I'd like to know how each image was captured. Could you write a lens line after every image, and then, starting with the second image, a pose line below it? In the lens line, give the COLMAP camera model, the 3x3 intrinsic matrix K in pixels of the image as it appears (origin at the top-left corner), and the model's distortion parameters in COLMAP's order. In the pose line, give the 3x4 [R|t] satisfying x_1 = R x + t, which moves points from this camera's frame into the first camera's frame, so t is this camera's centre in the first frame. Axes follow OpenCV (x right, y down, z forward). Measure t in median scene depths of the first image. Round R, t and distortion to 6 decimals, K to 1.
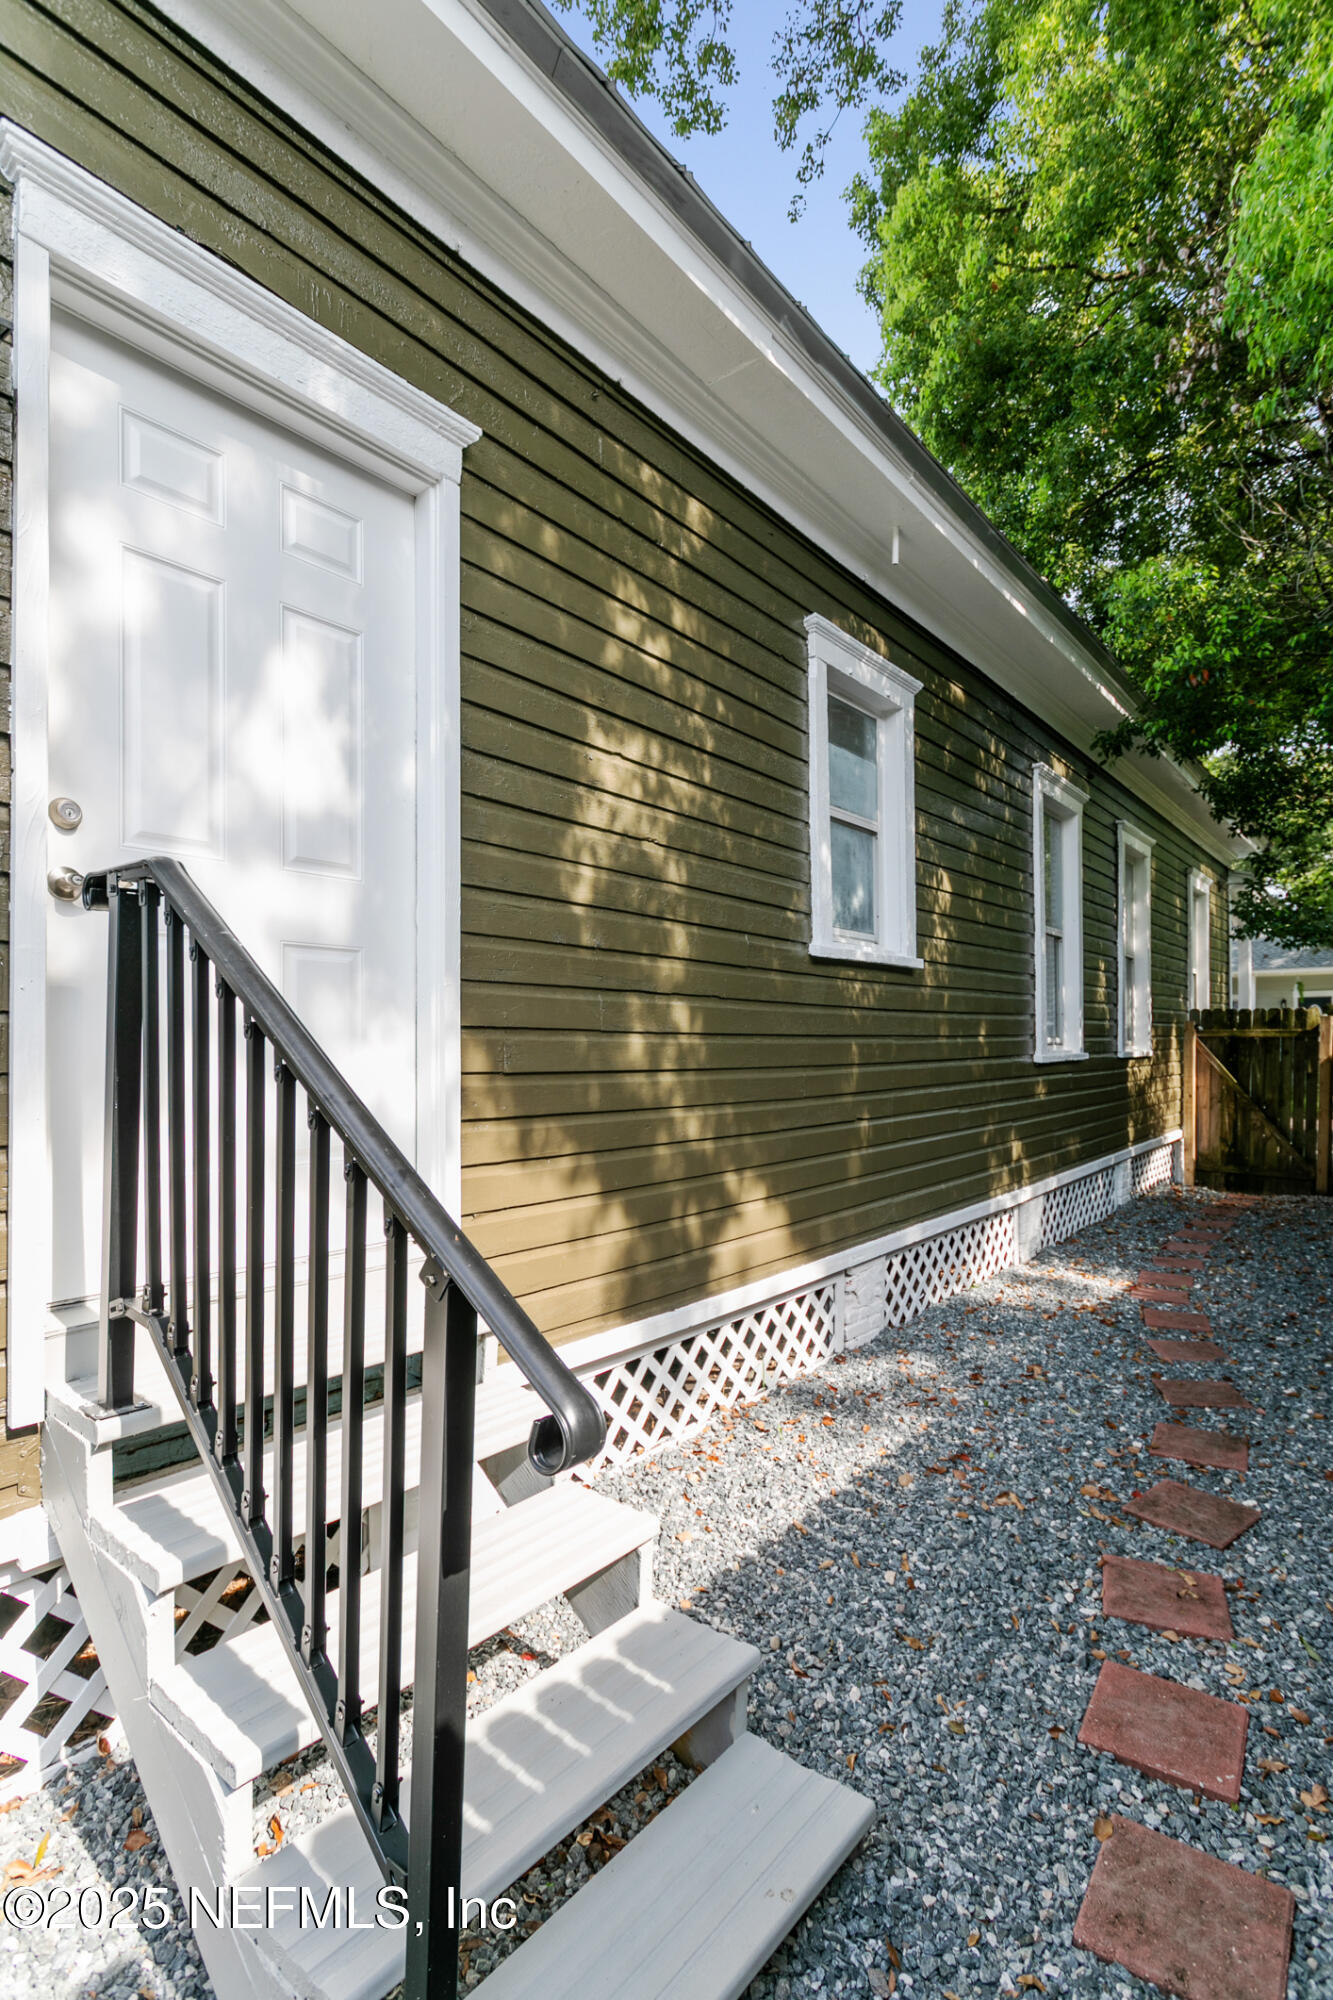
lens RADIAL K [[998.3, 0, 613.6], [0, 998.3, 1044.5], [0, 0, 1]] dist [0.000596, 0.001151]
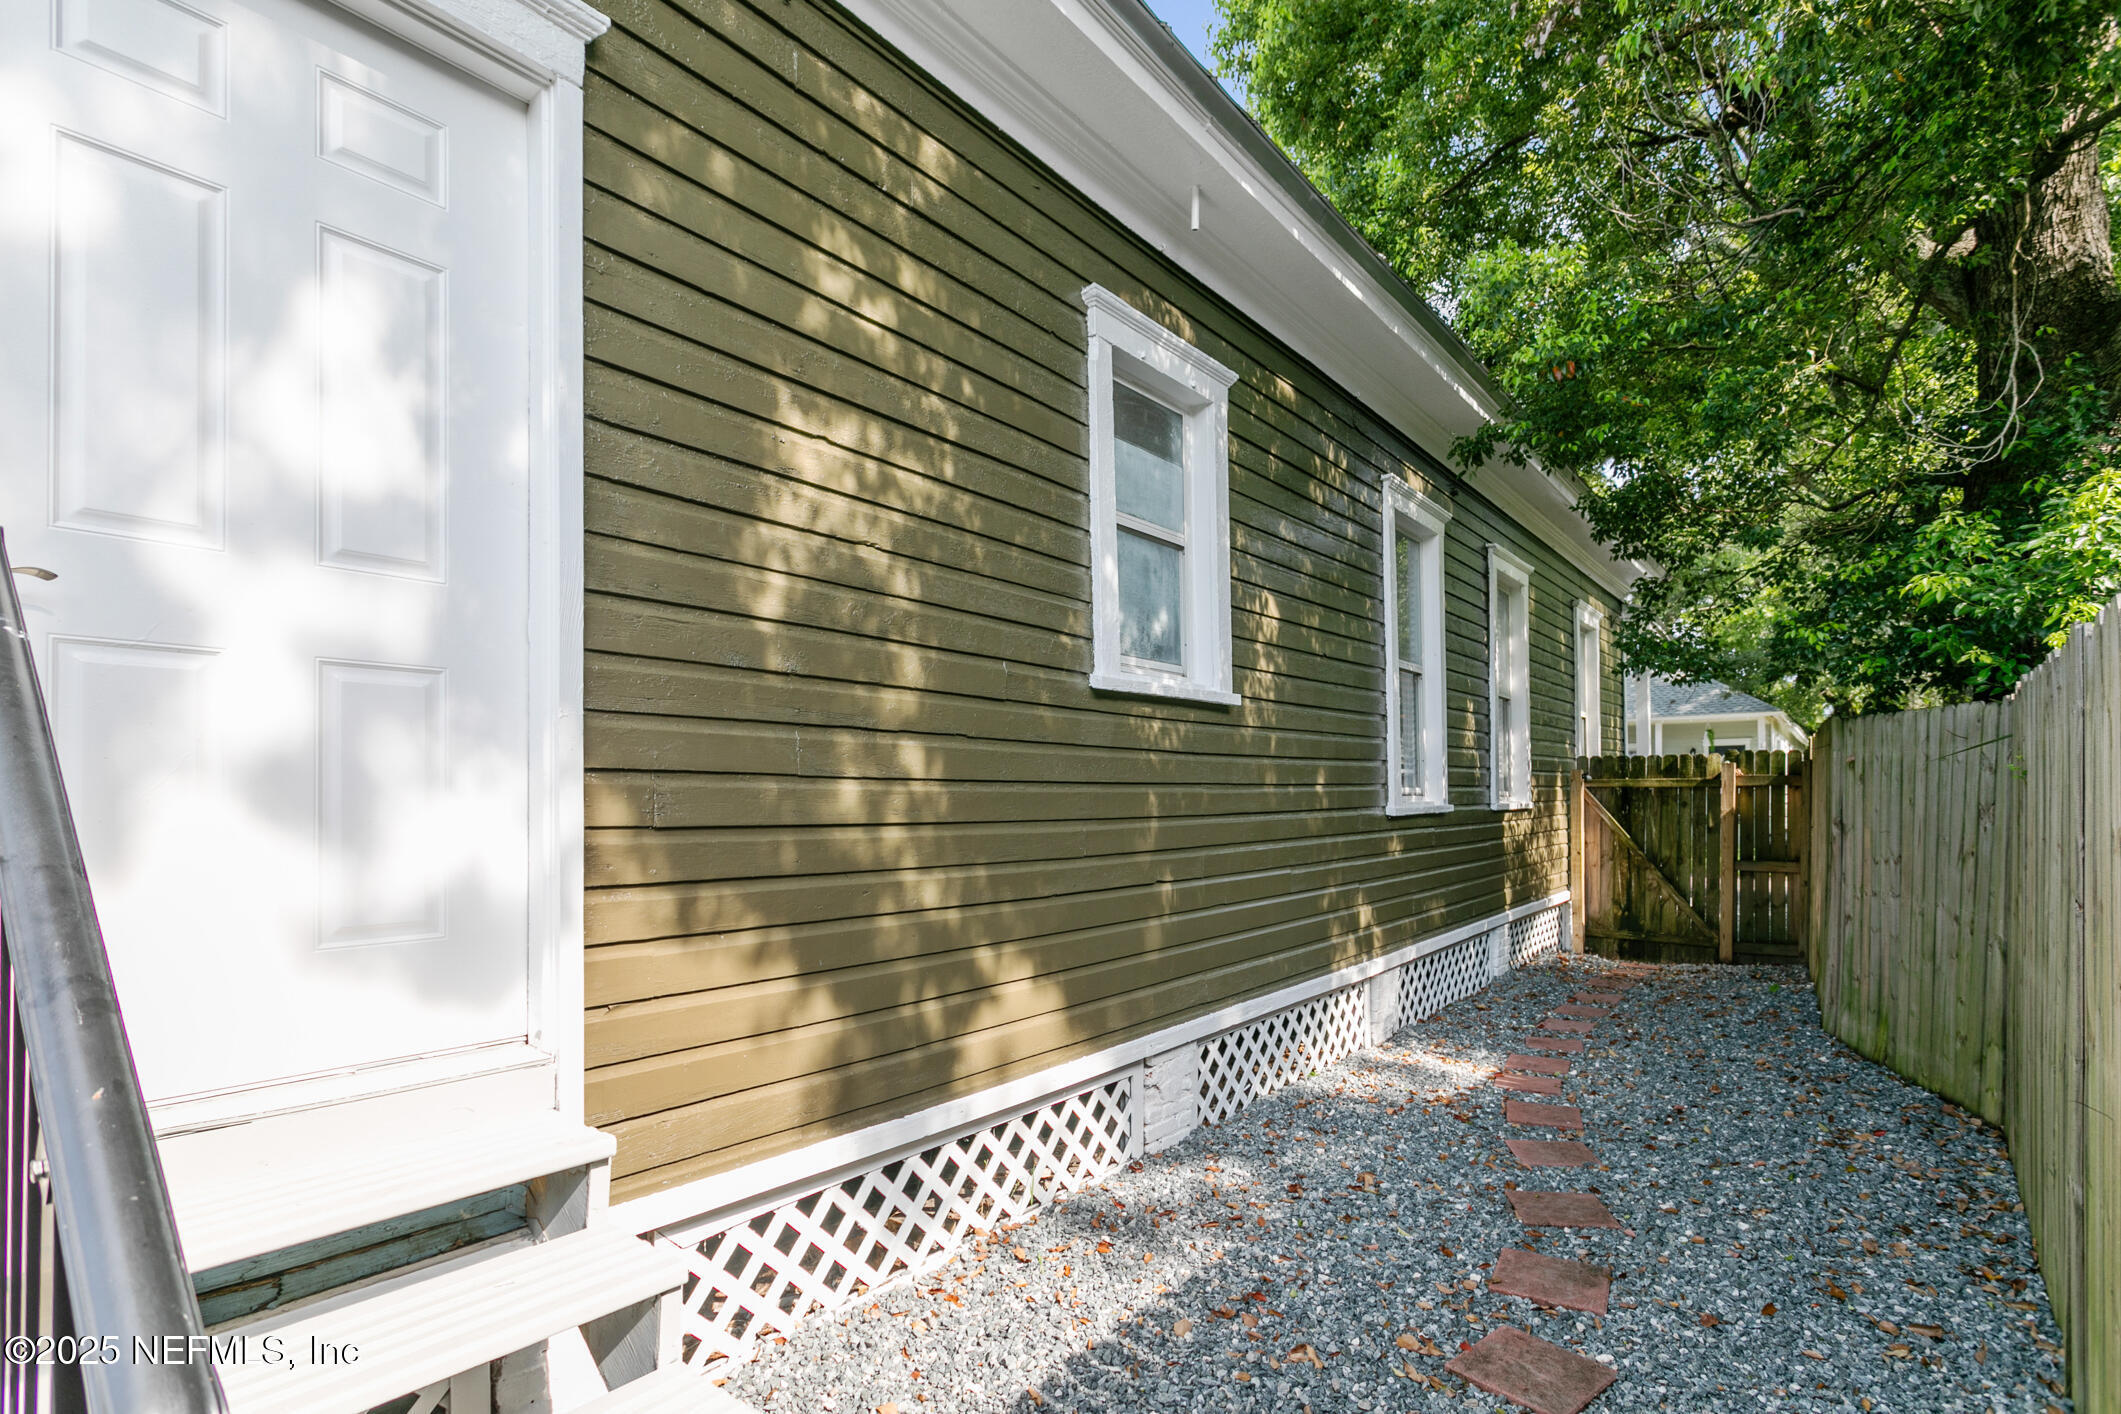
lens RADIAL K [[1058.7, 0, 981.1], [0, 1058.7, 789.2], [0, 0, 1]] dist [0.000596, 0.001151]
pose [[0.999982, -0.003903, -0.004628, 0.124531], [0.003854, 0.999936, -0.010627, 0.006137], [0.004669, 0.010609, 0.999933, 0.123399]]
